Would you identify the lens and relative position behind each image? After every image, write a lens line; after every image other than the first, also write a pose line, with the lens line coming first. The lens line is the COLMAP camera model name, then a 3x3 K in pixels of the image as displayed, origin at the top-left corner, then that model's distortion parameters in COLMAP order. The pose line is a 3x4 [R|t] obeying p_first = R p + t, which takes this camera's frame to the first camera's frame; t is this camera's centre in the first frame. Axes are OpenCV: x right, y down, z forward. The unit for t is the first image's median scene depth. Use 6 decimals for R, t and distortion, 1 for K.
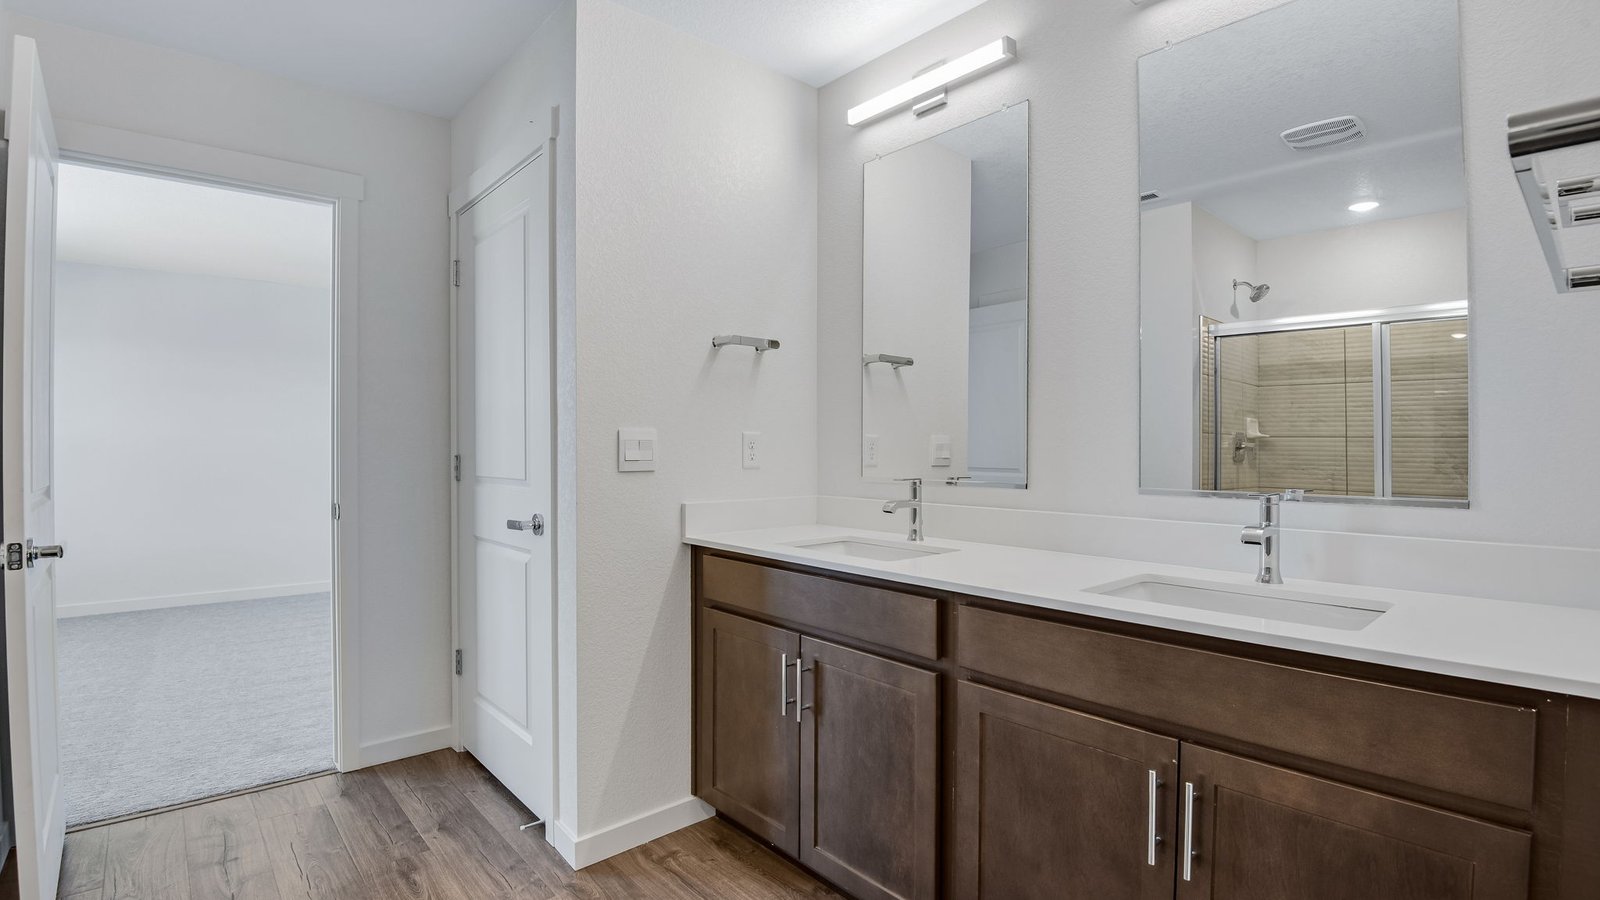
lens RADIAL K [[739.6, 0, 776.8], [0, 739.6, 447.7], [0, 0, 1]] dist [-0.040106, 0.000470]
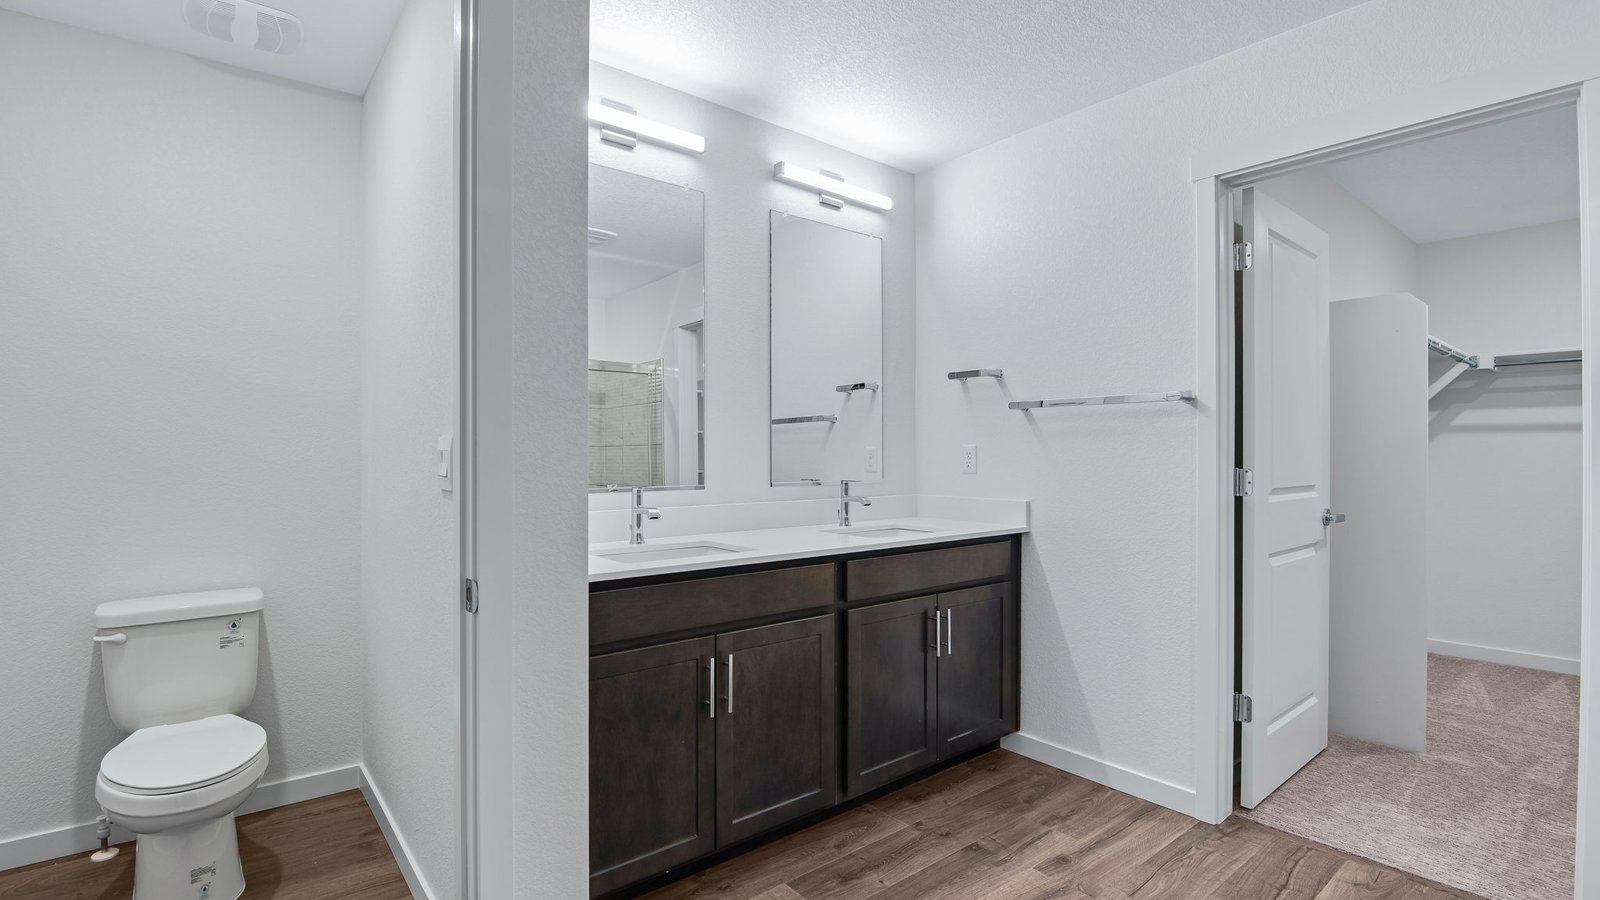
lens RADIAL K [[727.8, 0, 743.9], [0, 727.8, 459.3], [0, 0, 1]] dist [-0.038513, 0.000352]
pose [[0.069687, -0.013182, 0.997482, -1.117072], [0.000942, 0.999913, 0.013149, -0.012887], [-0.997568, 0.000024, 0.069693, 0.994982]]
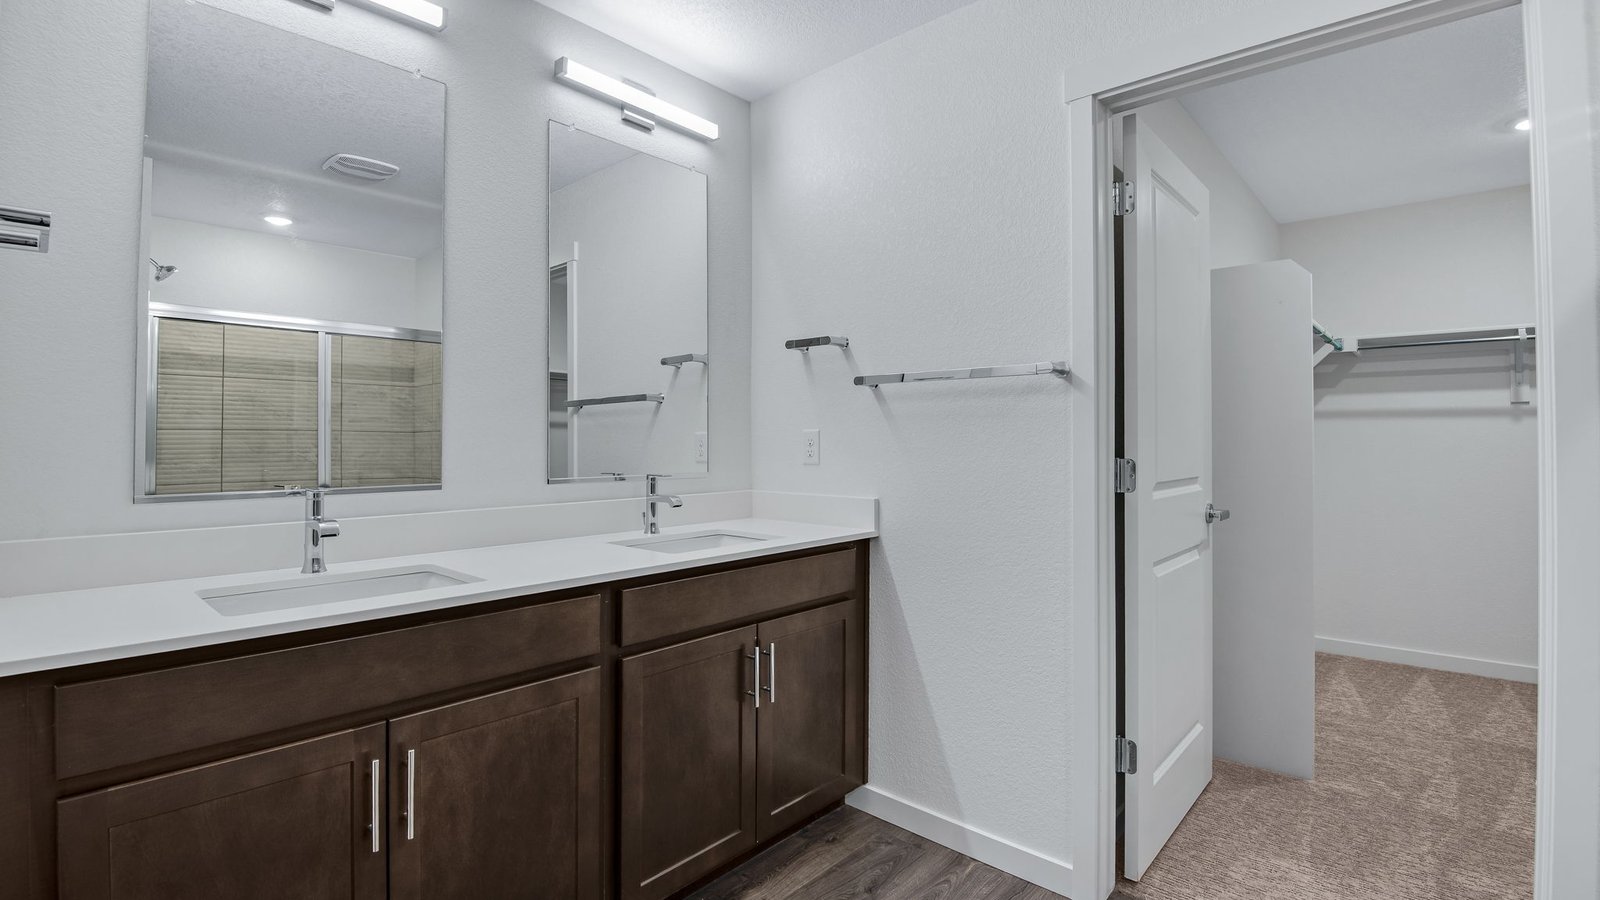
lens RADIAL K [[720.2, 0, 763.4], [0, 720.2, 443.1], [0, 0, 1]] dist [-0.037046, -0.000050]
pose [[-0.099304, -0.009281, 0.995014, -0.731761], [0.000099, 0.999956, 0.009337, -0.011113], [-0.995057, 0.001026, -0.099299, 0.804808]]
